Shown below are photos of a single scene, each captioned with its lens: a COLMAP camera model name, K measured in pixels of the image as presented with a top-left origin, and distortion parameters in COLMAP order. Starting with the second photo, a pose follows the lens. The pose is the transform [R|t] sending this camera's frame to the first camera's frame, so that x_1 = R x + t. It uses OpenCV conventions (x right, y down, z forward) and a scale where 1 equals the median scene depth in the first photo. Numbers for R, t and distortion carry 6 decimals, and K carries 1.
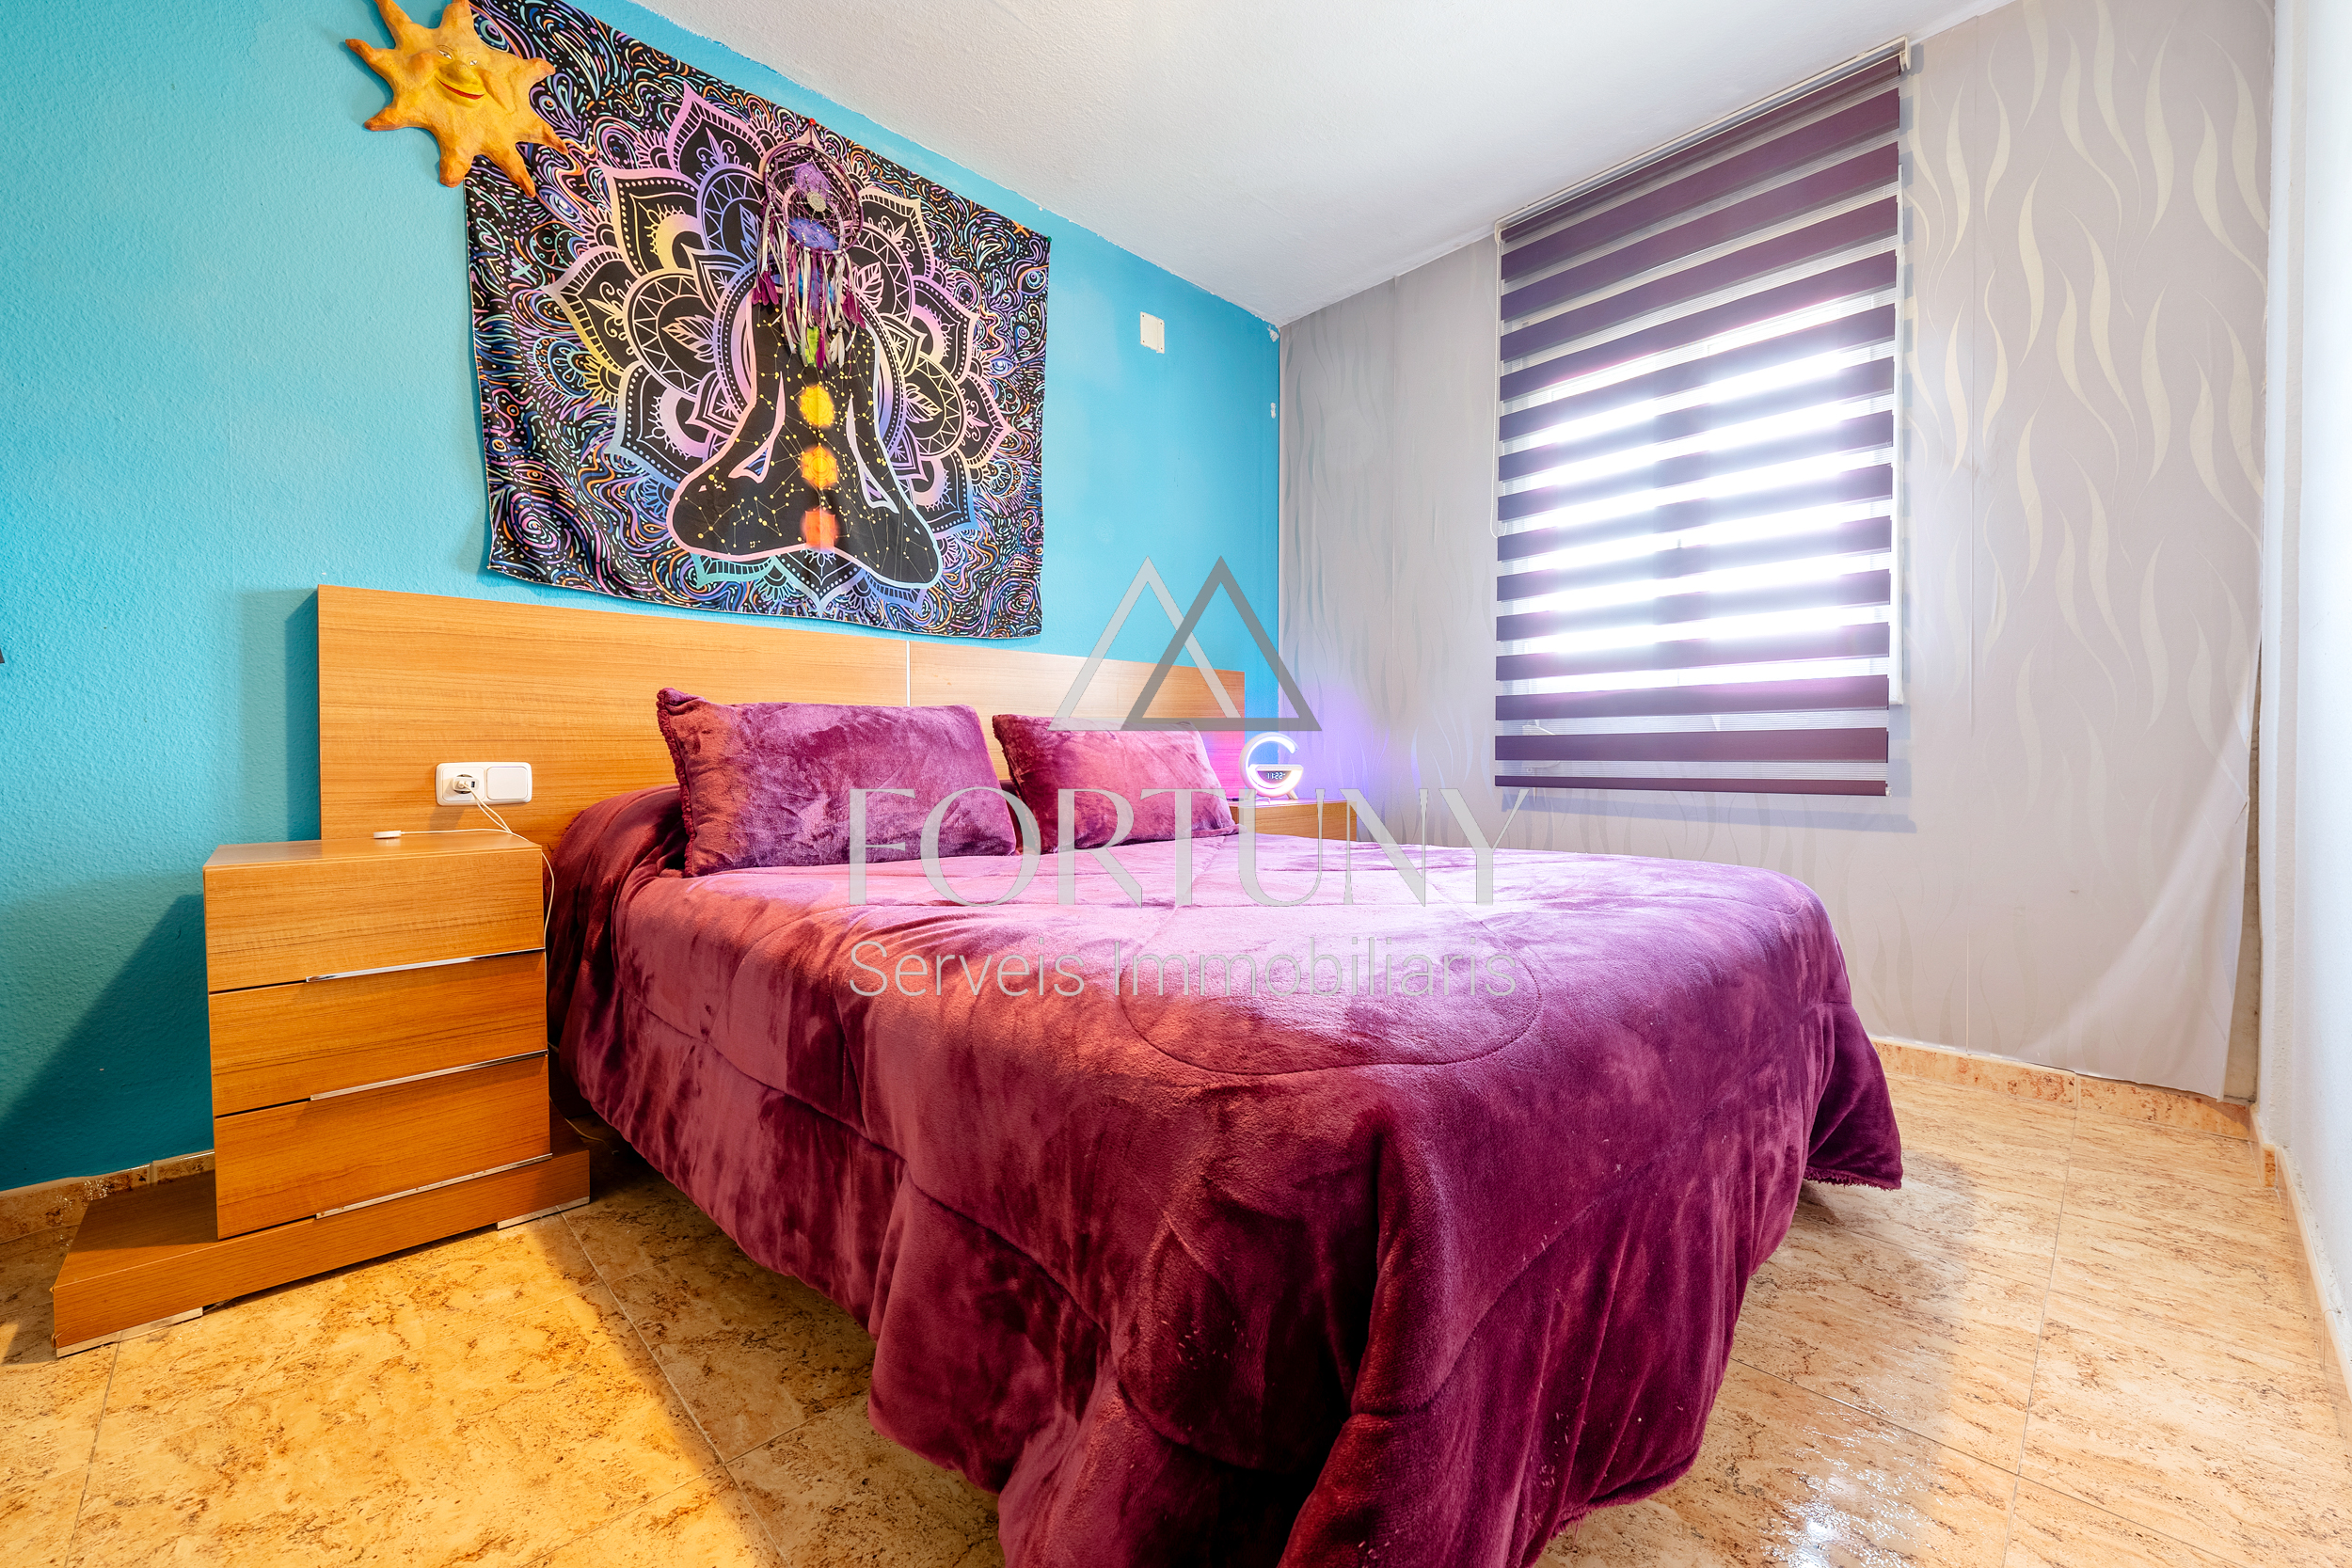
lens RADIAL K [[948.9, 0, 1169.0], [0, 948.9, 785.3], [0, 0, 1]] dist [-0.000372, -0.000001]
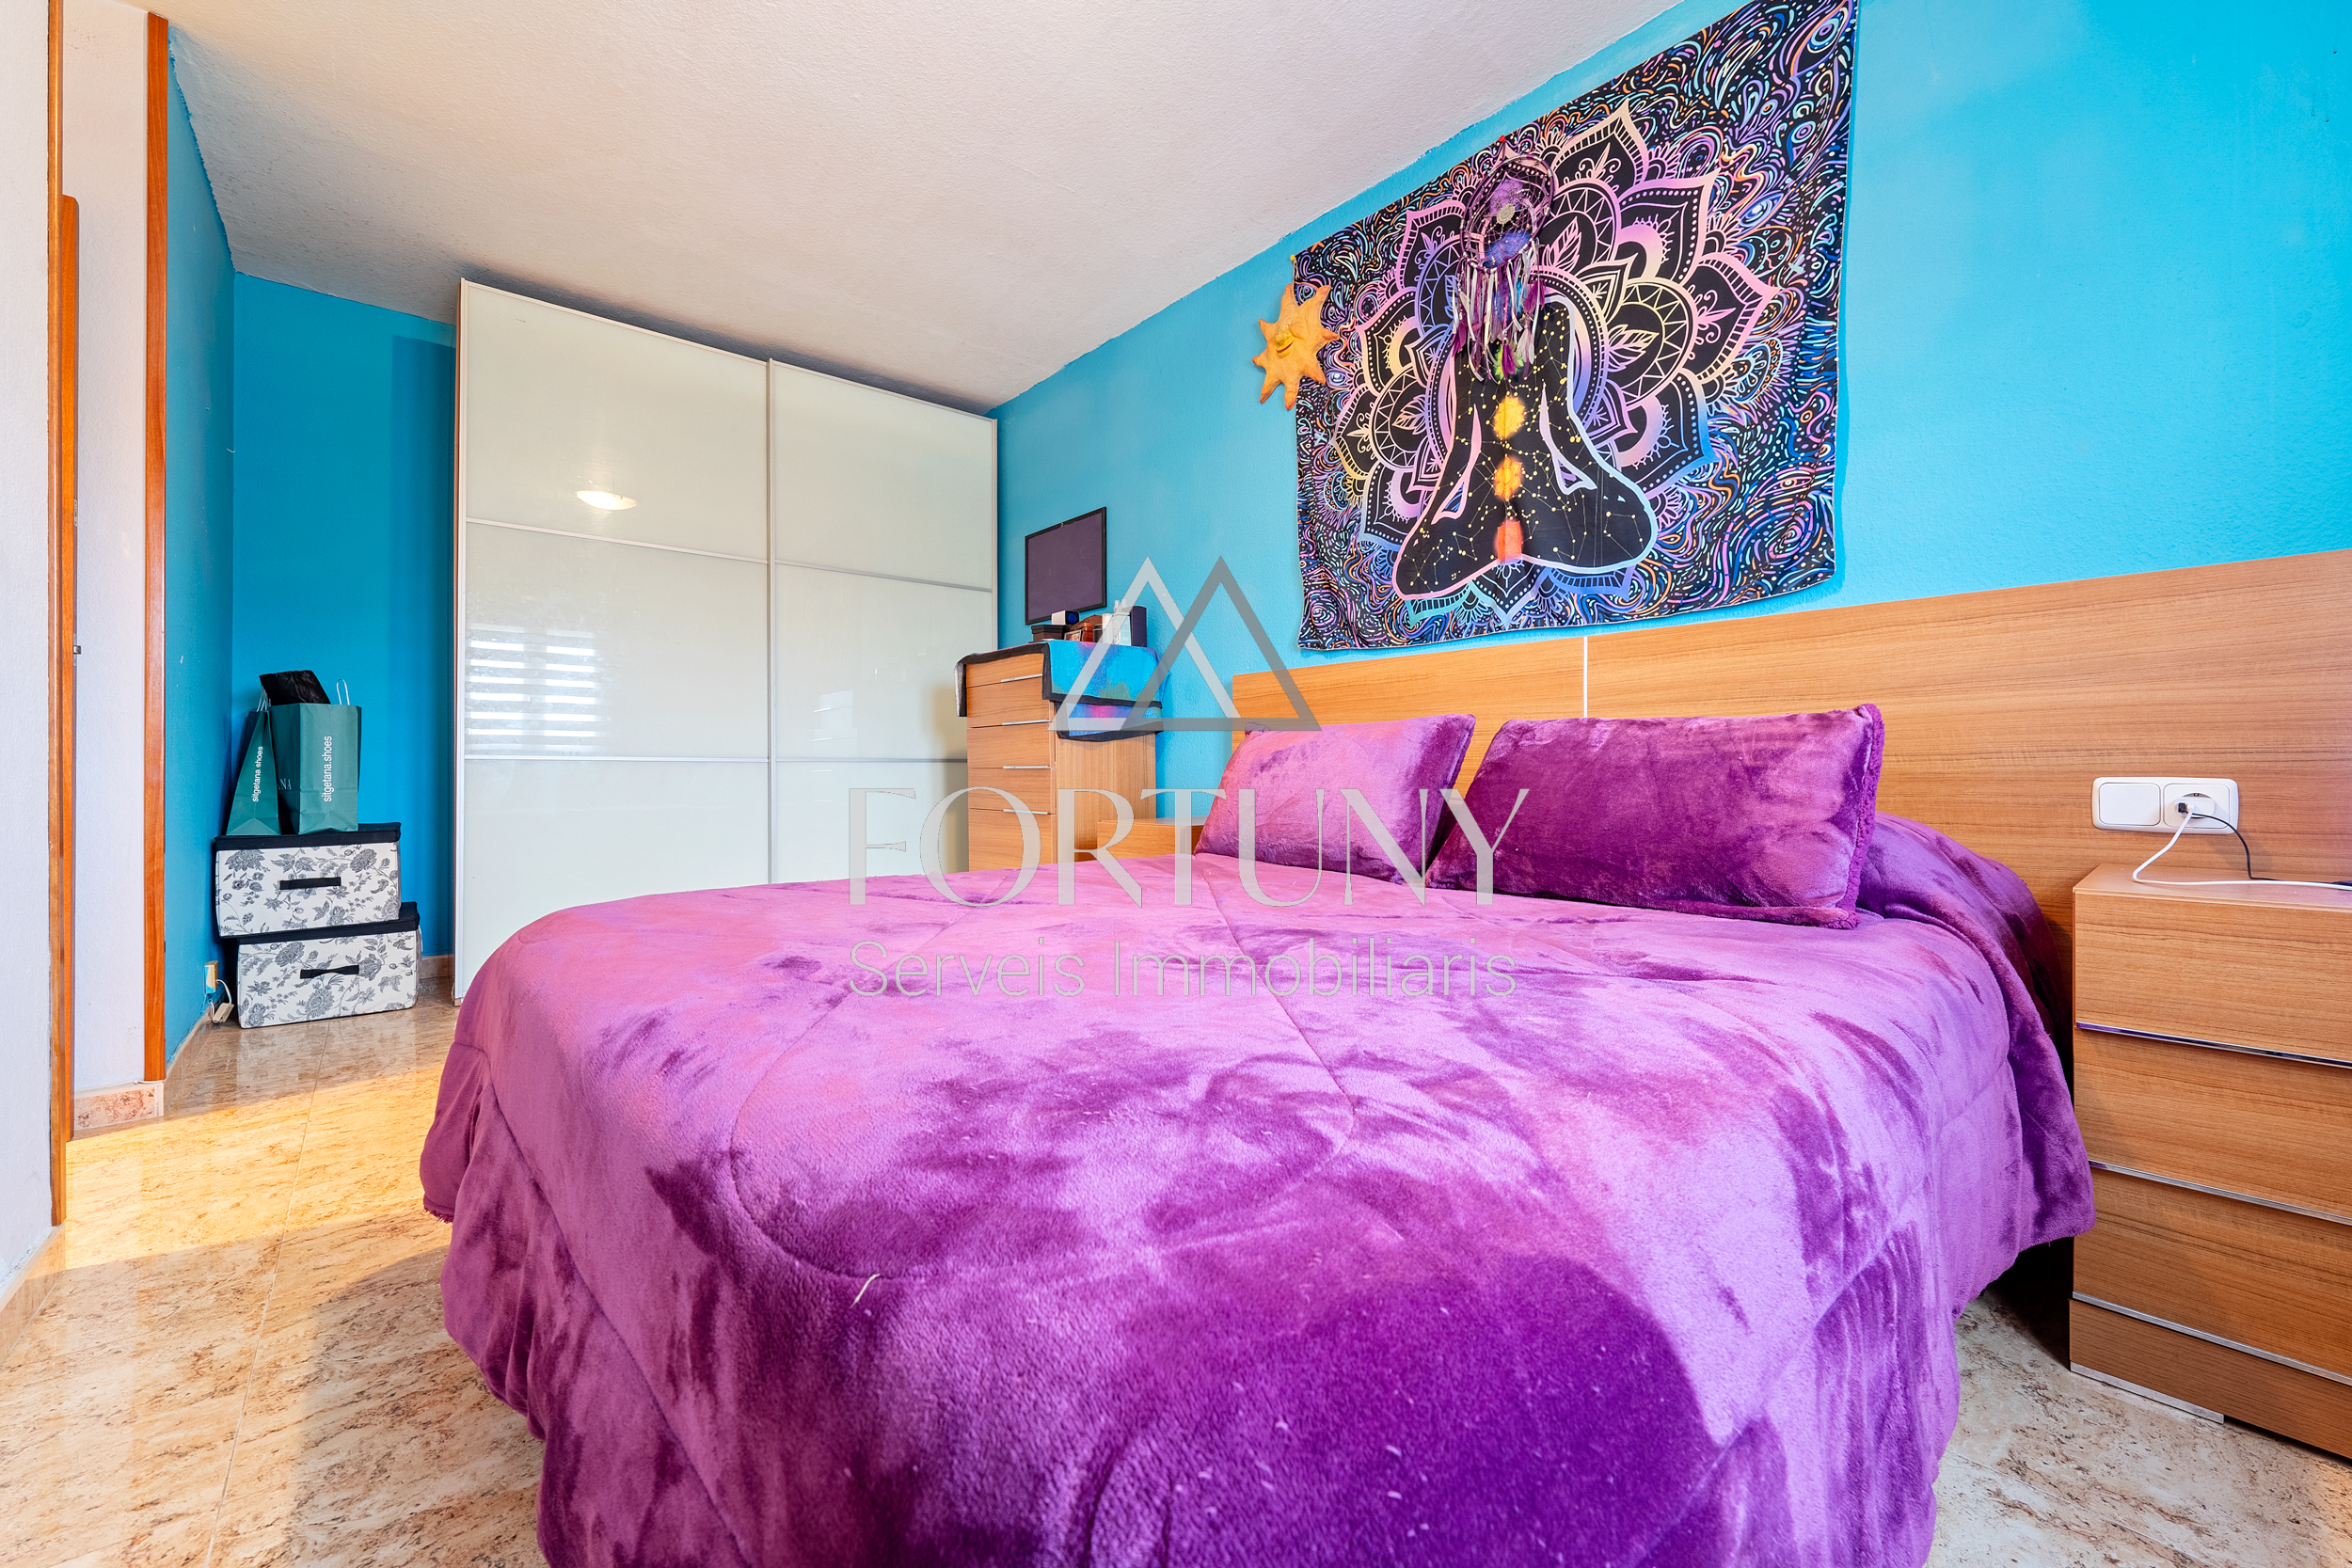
lens RADIAL K [[948.9, 0, 1169.0], [0, 948.9, 785.3], [0, 0, 1]] dist [-0.000372, -0.000001]
pose [[-0.086580, 0.009571, -0.996199, 0.645423], [-0.034228, 0.999335, 0.012576, -0.016417], [0.995657, 0.035187, -0.086195, 0.742496]]
